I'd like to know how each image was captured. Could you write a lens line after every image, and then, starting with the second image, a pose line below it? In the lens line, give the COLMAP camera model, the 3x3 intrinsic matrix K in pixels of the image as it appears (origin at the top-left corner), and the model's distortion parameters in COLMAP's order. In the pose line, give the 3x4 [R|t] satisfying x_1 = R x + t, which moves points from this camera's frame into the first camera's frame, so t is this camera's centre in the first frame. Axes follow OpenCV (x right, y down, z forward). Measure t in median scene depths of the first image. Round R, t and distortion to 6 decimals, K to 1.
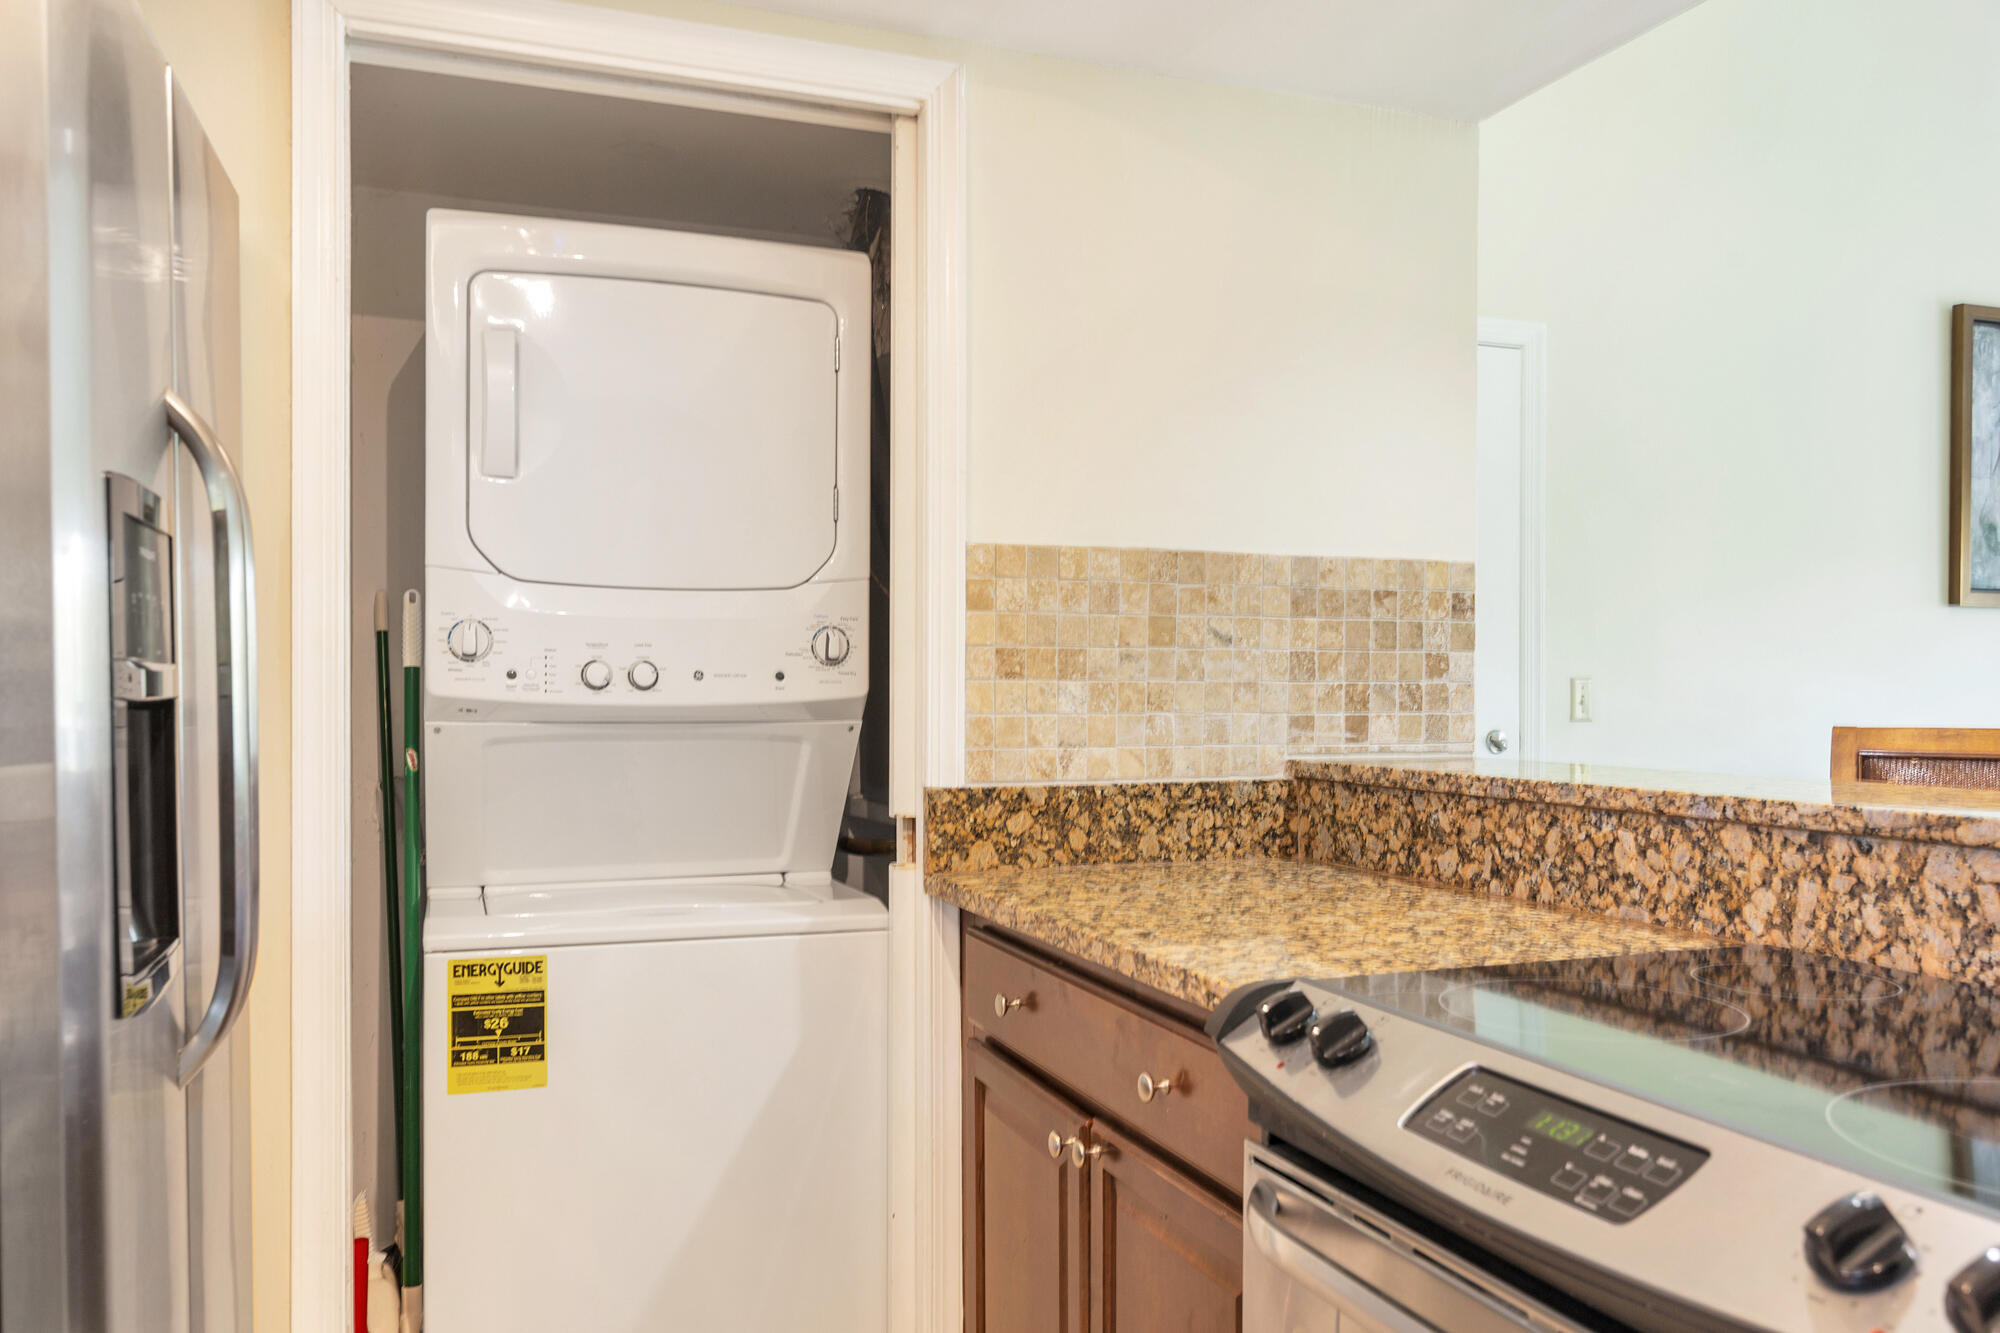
lens RADIAL K [[1513.6, 0, 987.8], [0, 1513.6, 704.2], [0, 0, 1]] dist [0.003826, 0.001071]
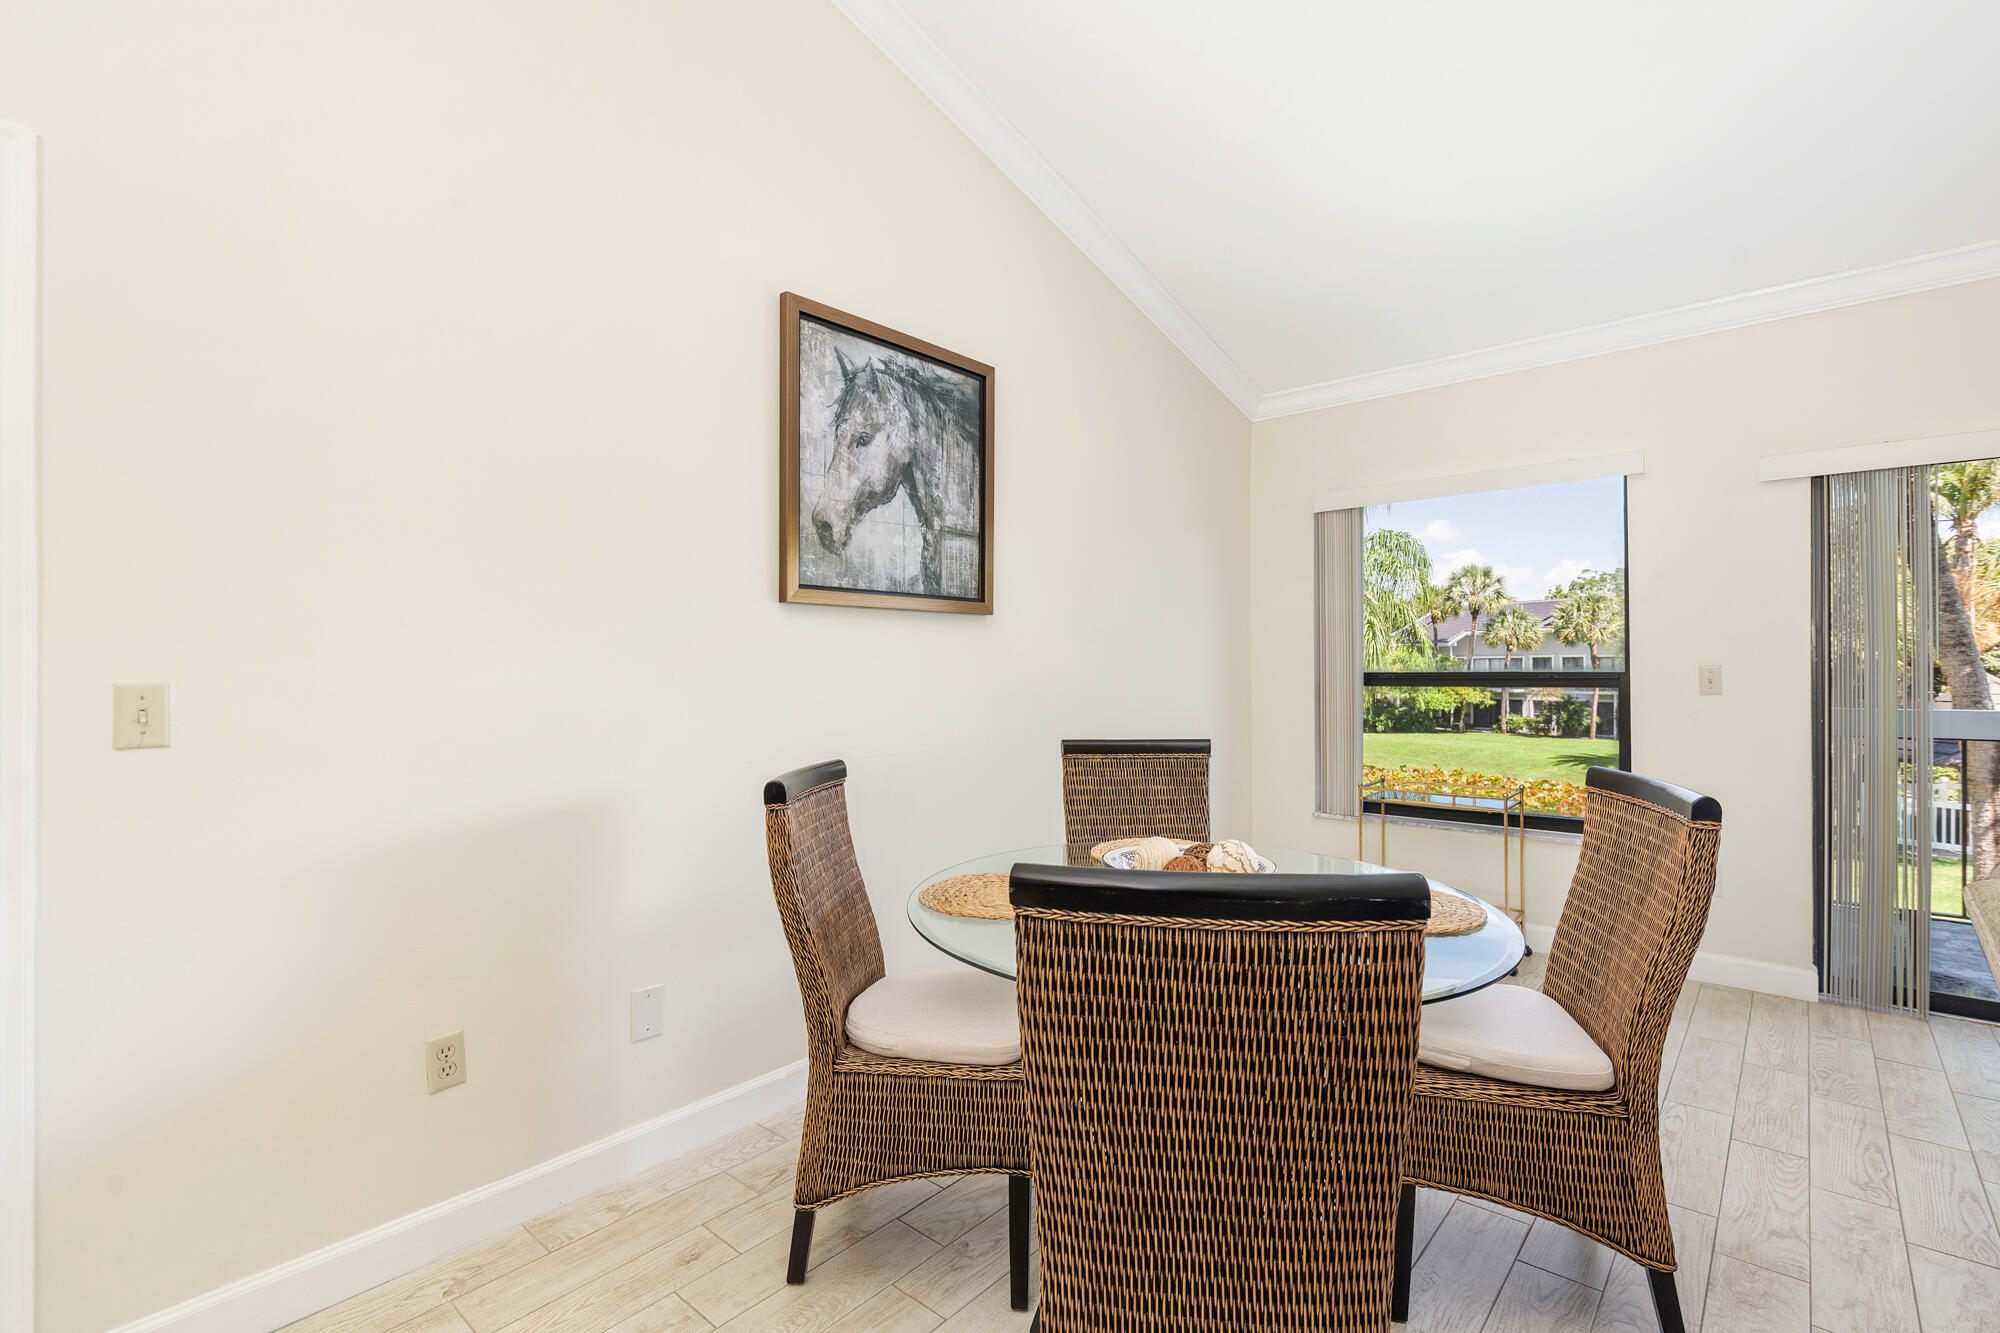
lens RADIAL K [[916.0, 0, 1002.8], [0, 916.0, 670.6], [0, 0, 1]] dist [0.002614, -0.000825]
pose [[0.880089, -0.005114, 0.474781, 0.891896], [0.009162, 0.999939, -0.006212, -0.030244], [-0.474720, 0.009817, 0.880082, 0.770670]]
